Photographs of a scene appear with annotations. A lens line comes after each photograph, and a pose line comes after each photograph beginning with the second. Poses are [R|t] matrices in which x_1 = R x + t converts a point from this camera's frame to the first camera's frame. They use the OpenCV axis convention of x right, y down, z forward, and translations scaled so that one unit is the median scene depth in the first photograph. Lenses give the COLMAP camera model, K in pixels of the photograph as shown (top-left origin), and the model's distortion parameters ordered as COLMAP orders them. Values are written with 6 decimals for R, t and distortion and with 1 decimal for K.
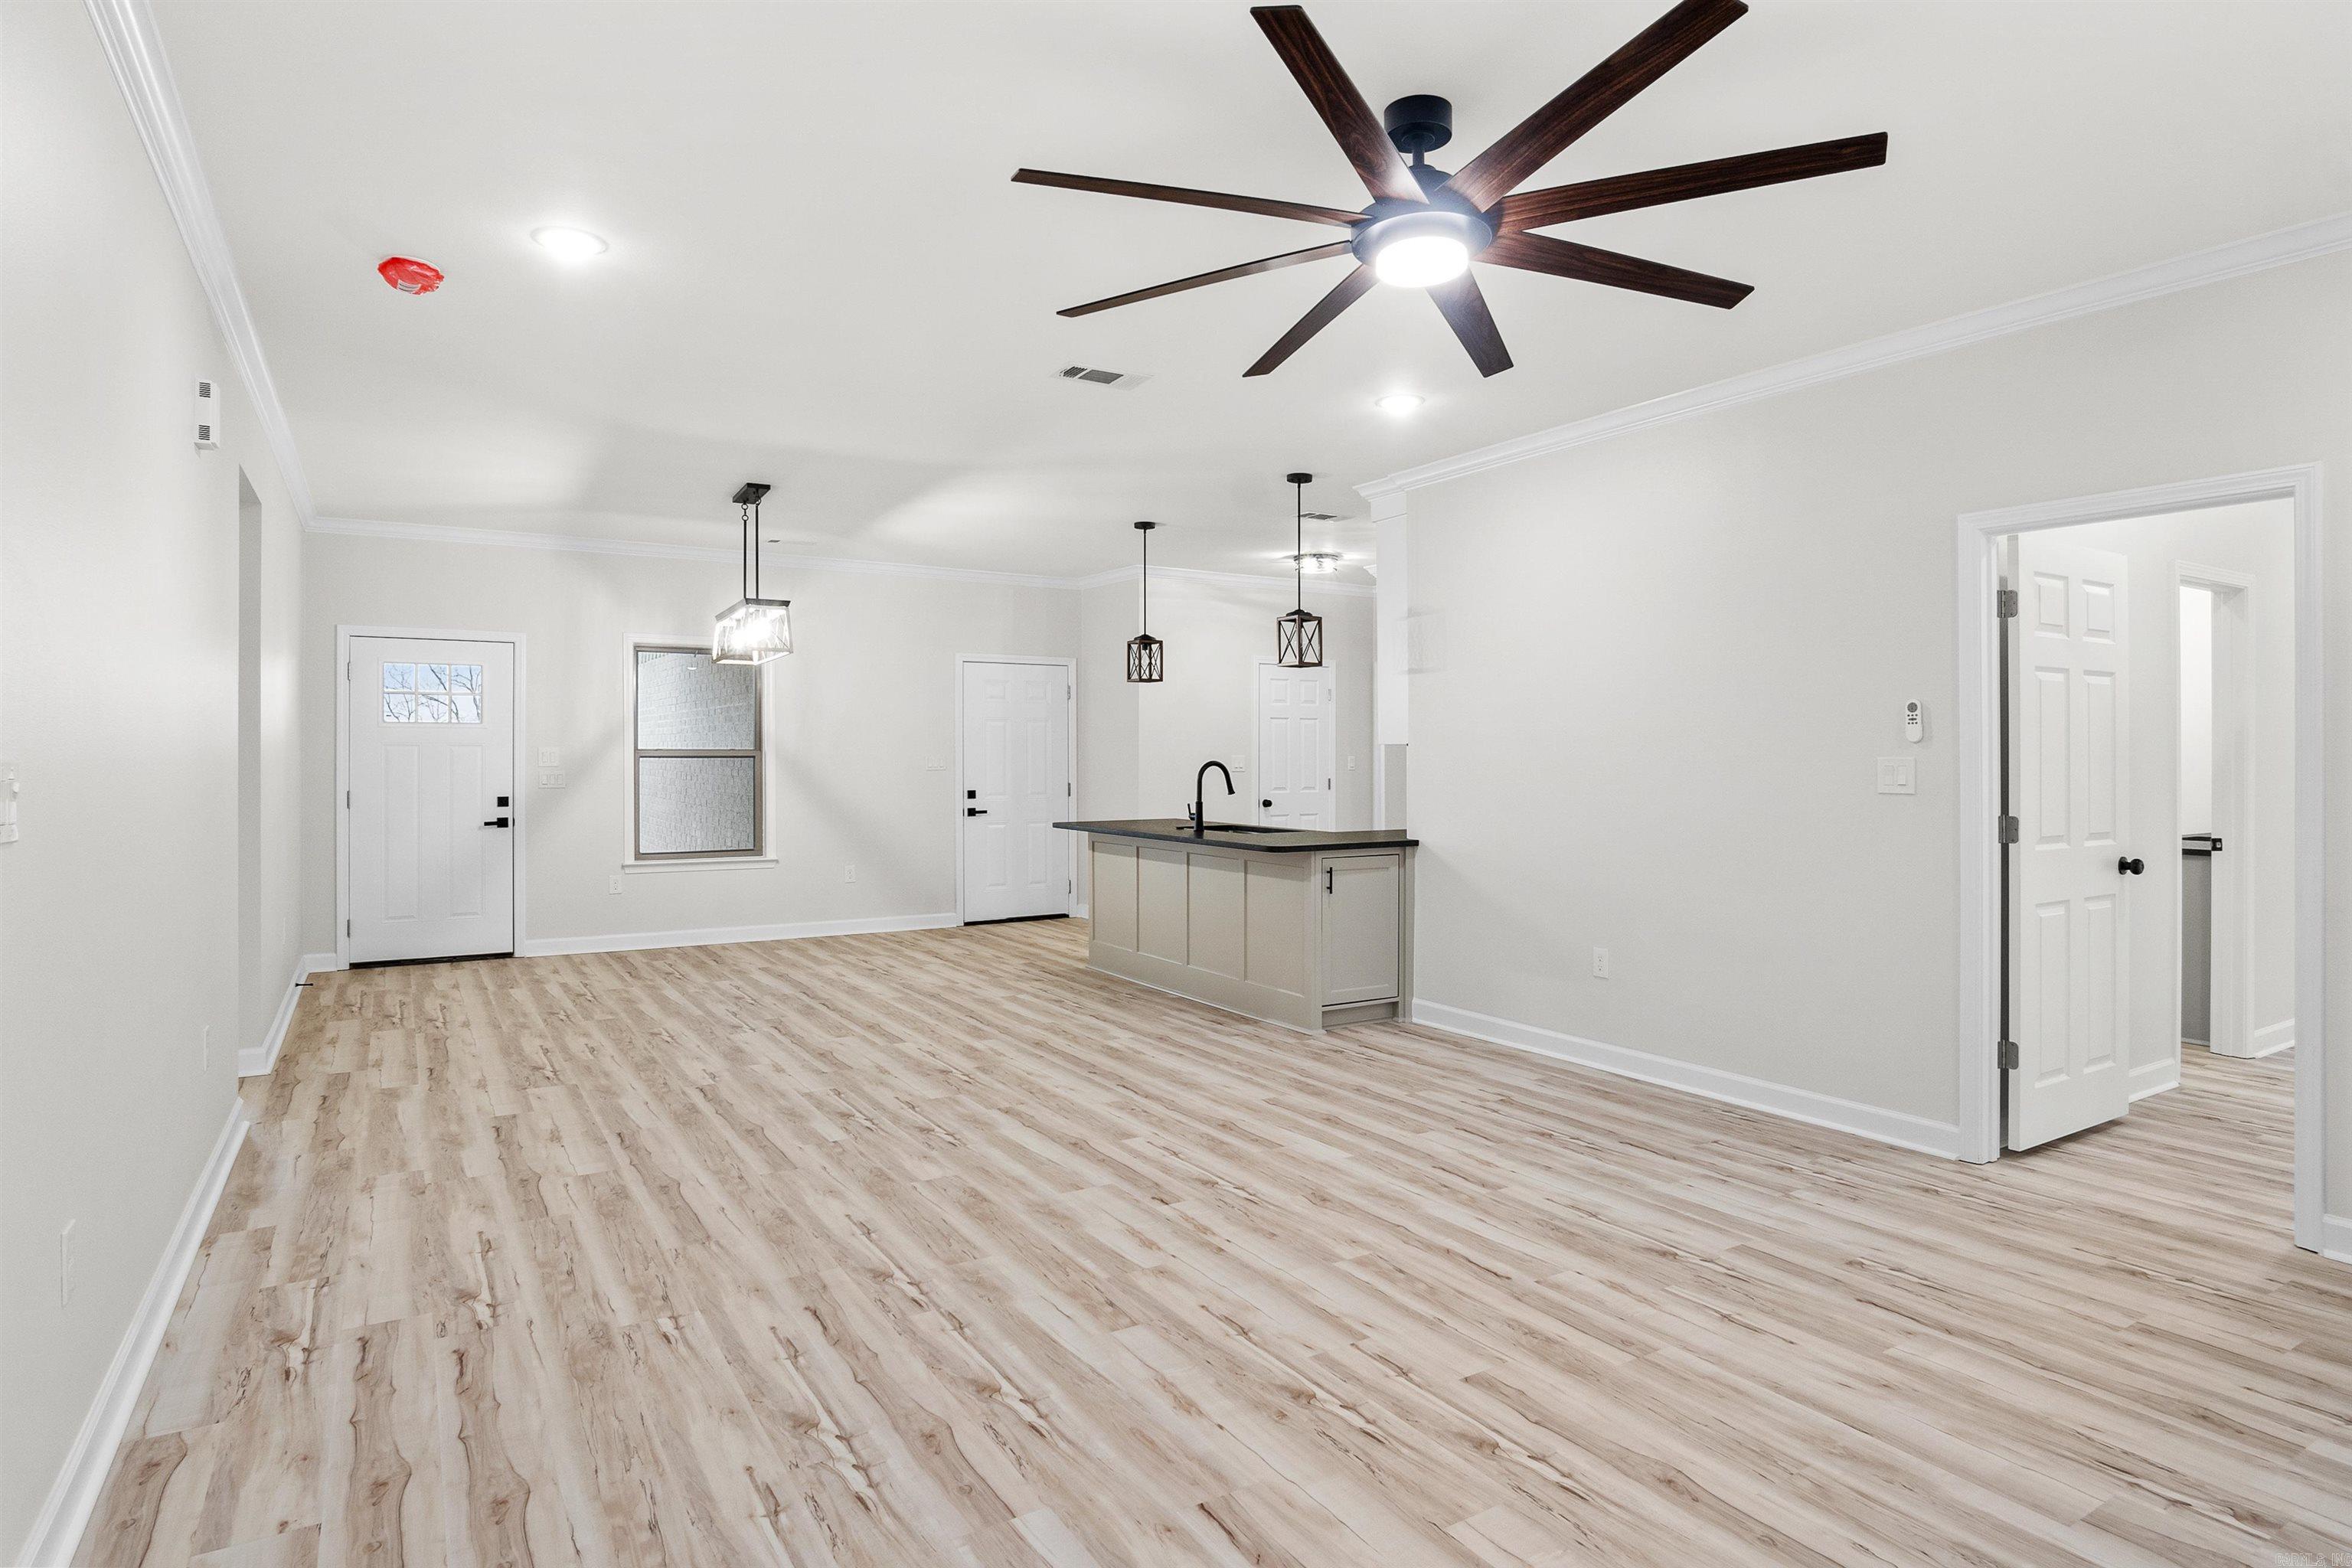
lens RADIAL K [[1278.7, 0, 1171.9], [0, 1278.7, 765.2], [0, 0, 1]] dist [-0.037847, 0.010729]
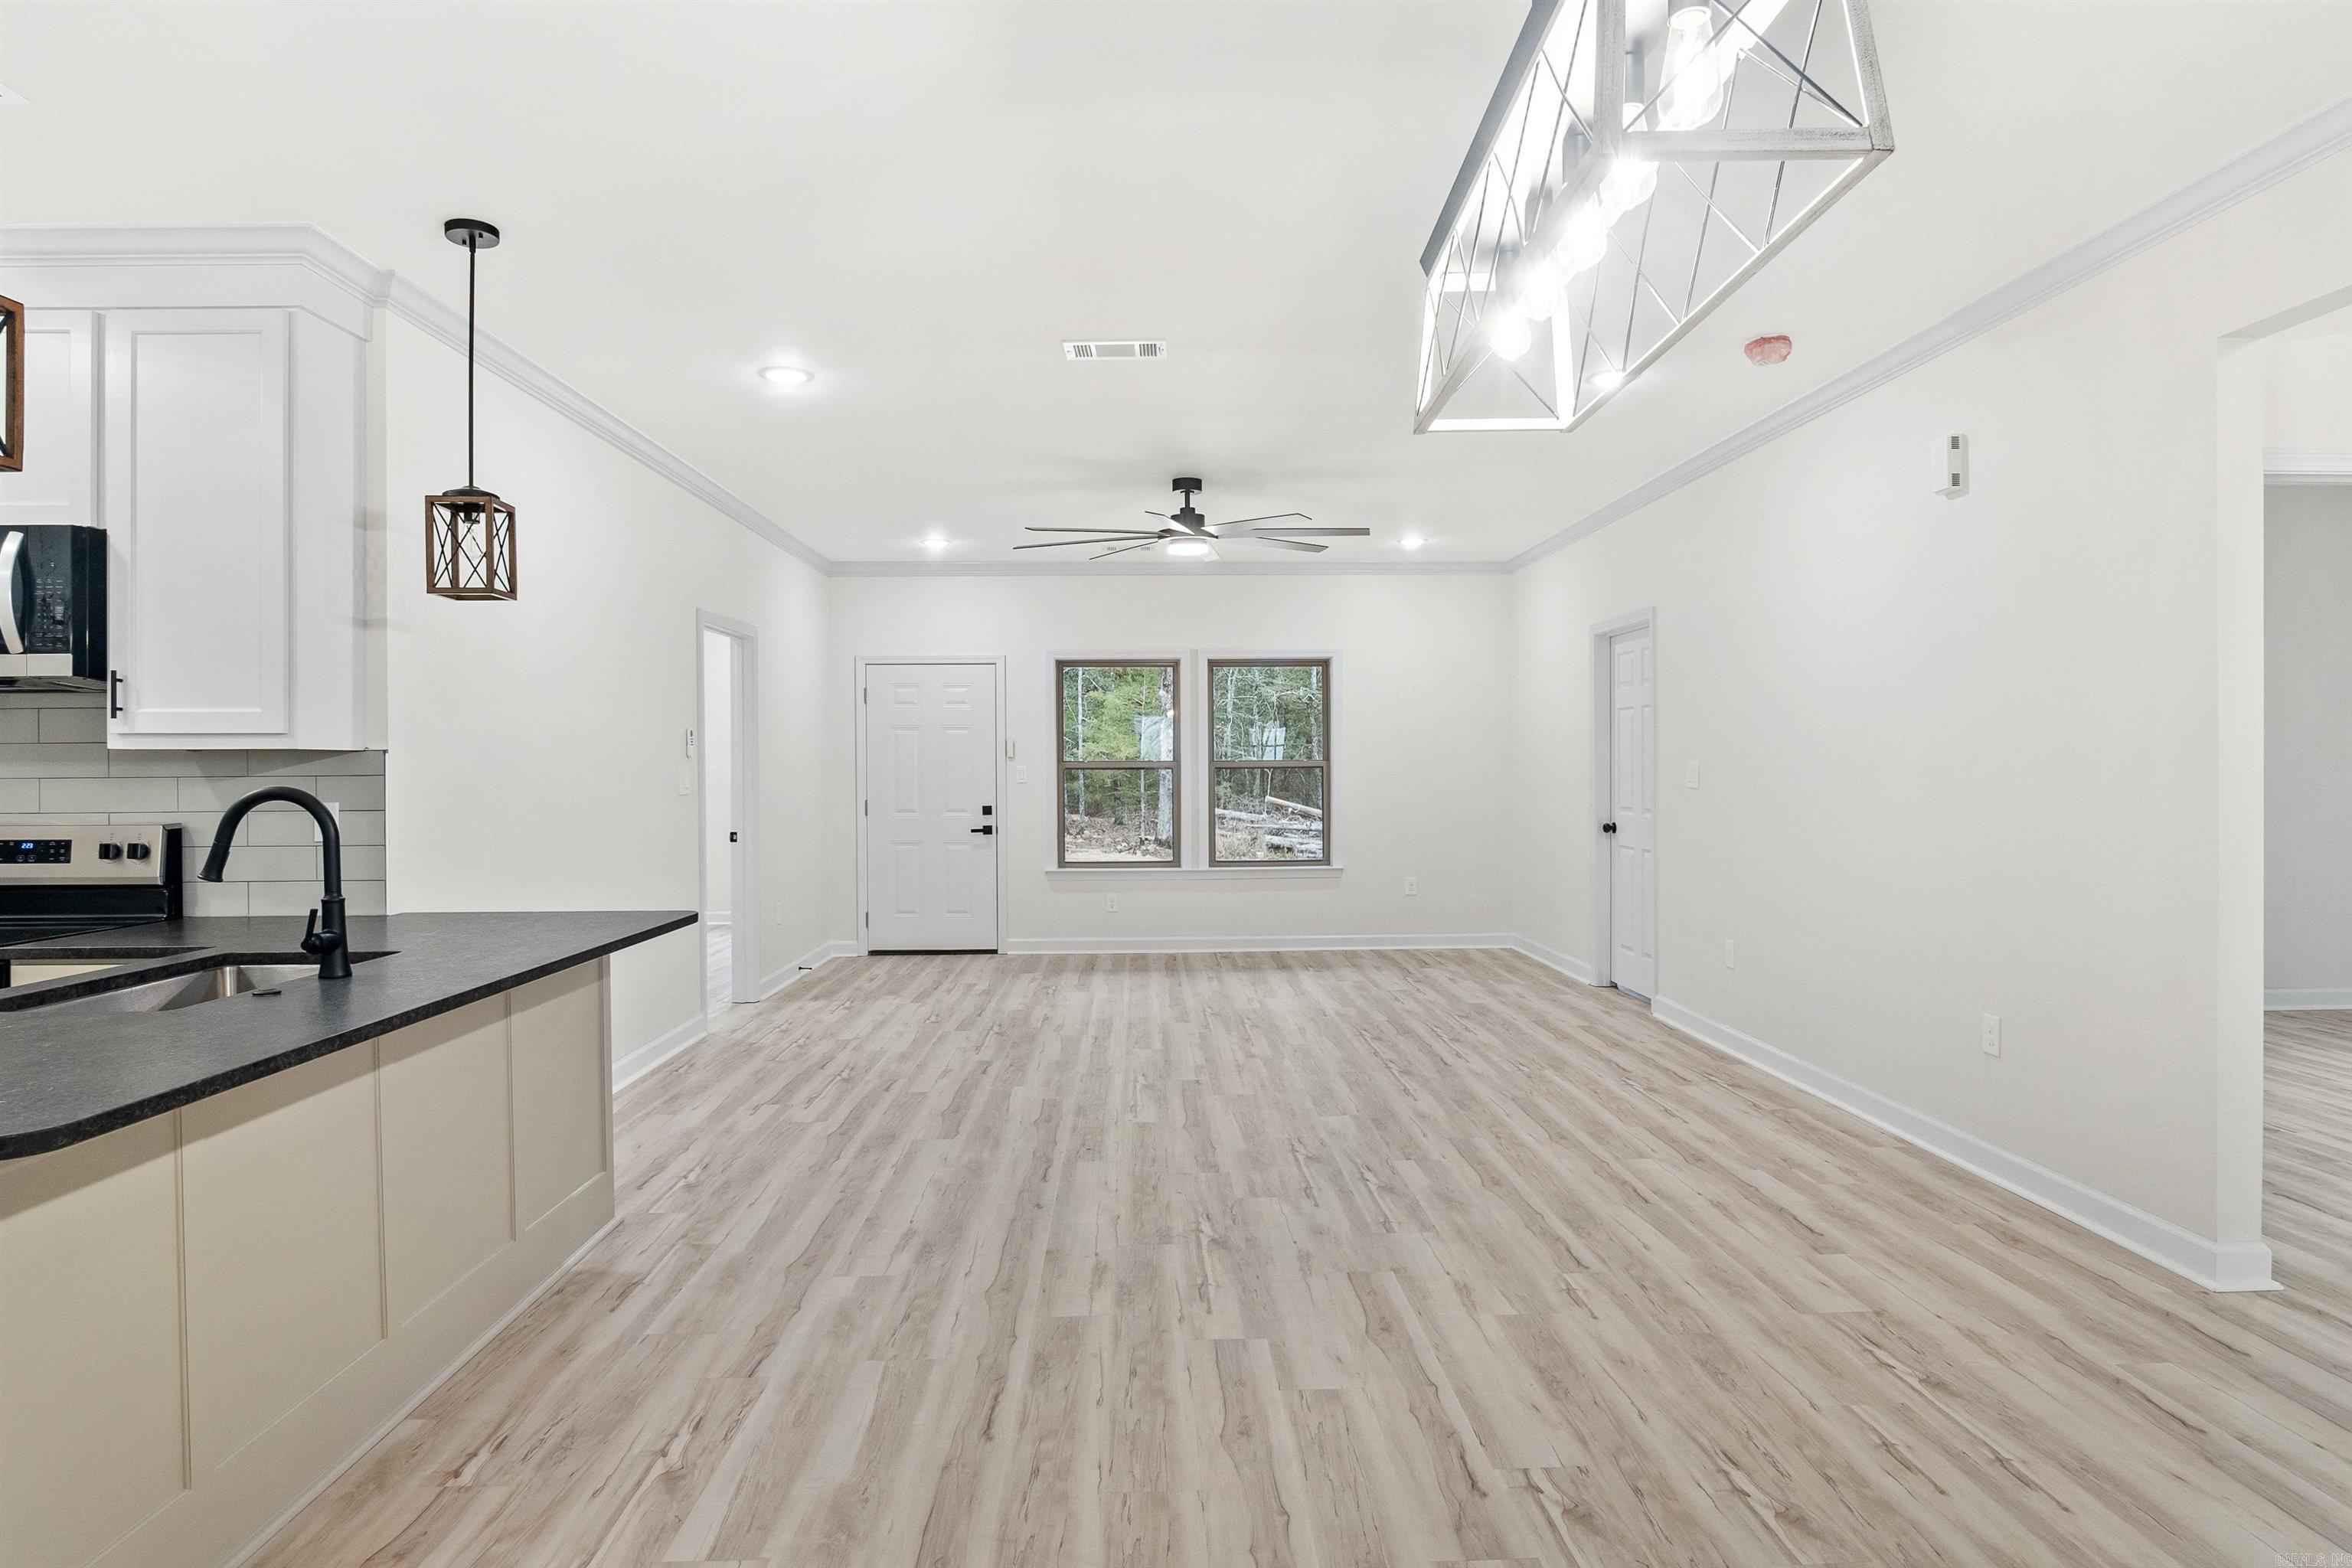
lens RADIAL K [[1278.7, 0, 1191.5], [0, 1278.7, 774.1], [0, 0, 1]] dist [-0.037847, 0.010729]
pose [[-0.875691, 0.002399, 0.482867, -0.636265], [0.010239, 0.999855, 0.013600, -0.015111], [-0.482764, 0.016854, -0.875588, 2.076881]]
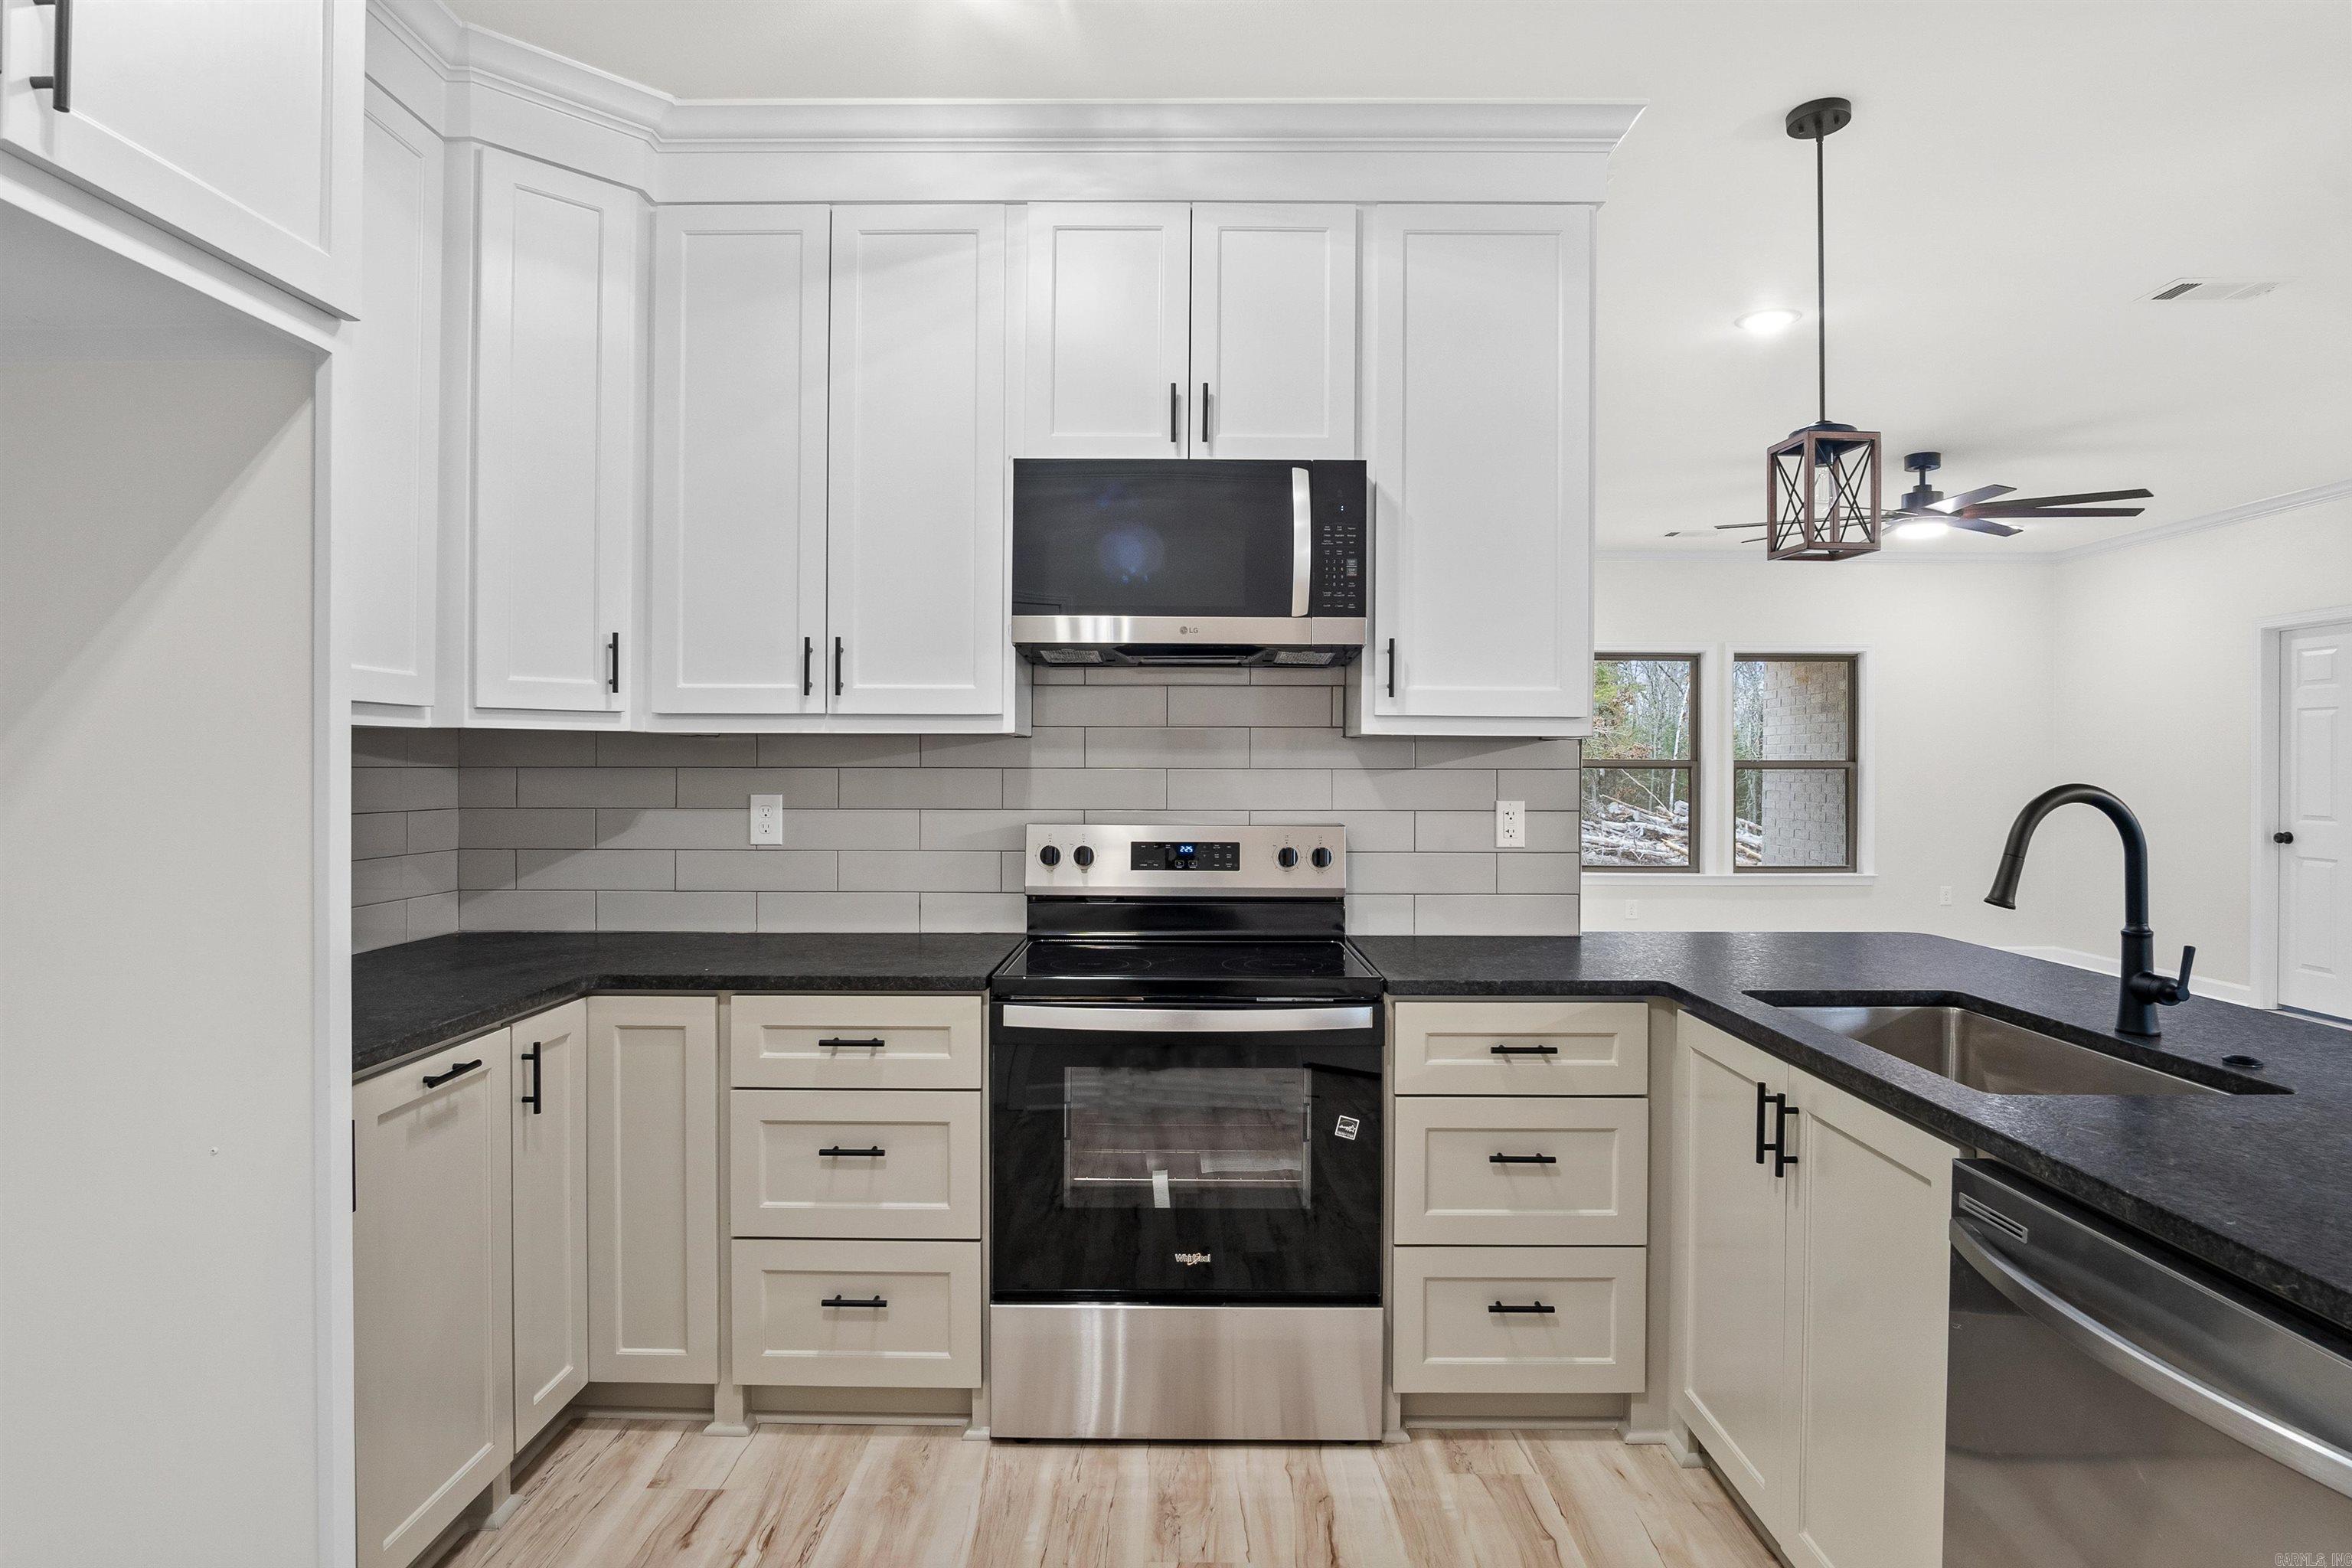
lens RADIAL K [[1278.7, 0, 1249.8], [0, 1278.7, 757.7], [0, 0, 1]] dist [-0.037847, 0.010729]
pose [[-0.852426, -0.000728, 0.522847, 0.069358], [0.000528, 0.999997, 0.002252, -0.016483], [-0.522847, 0.002196, -0.852424, 2.321998]]
